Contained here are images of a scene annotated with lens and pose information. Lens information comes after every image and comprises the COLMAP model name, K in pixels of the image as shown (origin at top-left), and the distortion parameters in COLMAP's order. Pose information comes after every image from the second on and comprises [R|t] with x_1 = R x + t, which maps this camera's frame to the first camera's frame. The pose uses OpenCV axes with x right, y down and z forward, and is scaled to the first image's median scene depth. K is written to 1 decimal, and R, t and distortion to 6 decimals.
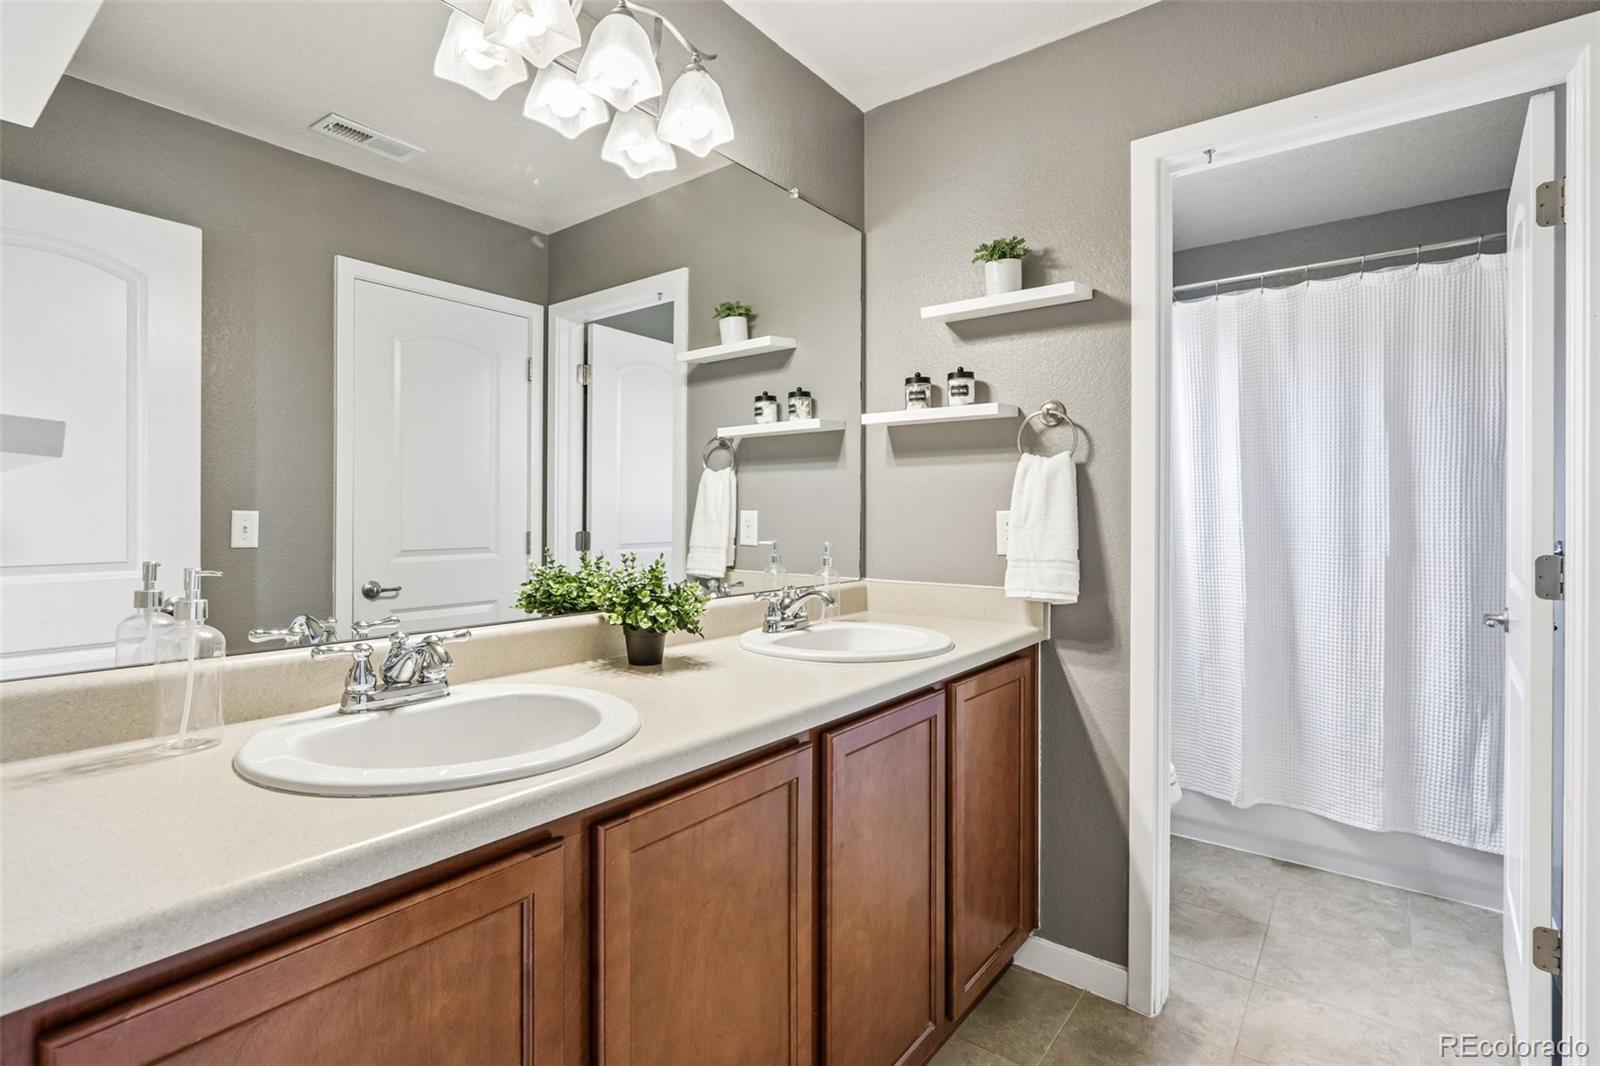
lens RADIAL K [[766.8, 0, 794.0], [0, 766.8, 512.0], [0, 0, 1]] dist [-0.009862, -0.000545]
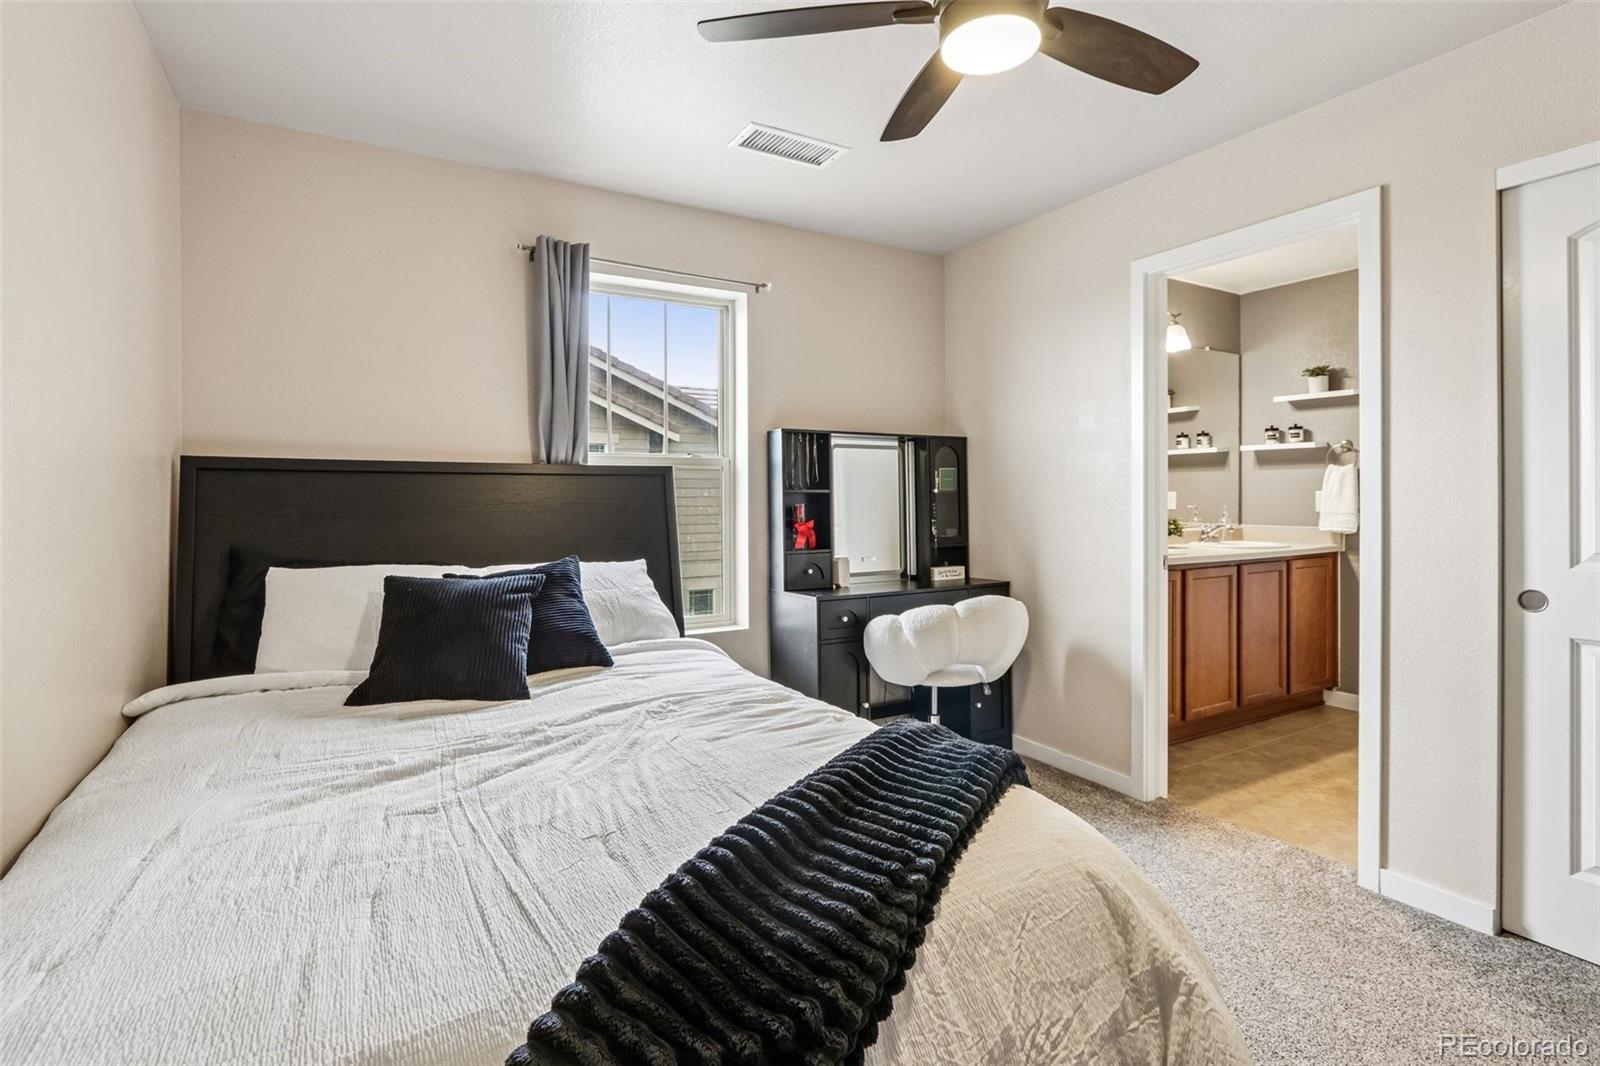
lens RADIAL K [[749.3, 0, 792.8], [0, 749.3, 500.7], [0, 0, 1]] dist [-0.004205, -0.000179]
pose [[0.924192, -0.000944, -0.381927, -0.282134], [0.002945, 0.999985, 0.004655, 0.010833], [0.381917, -0.005427, 0.924181, -1.463798]]
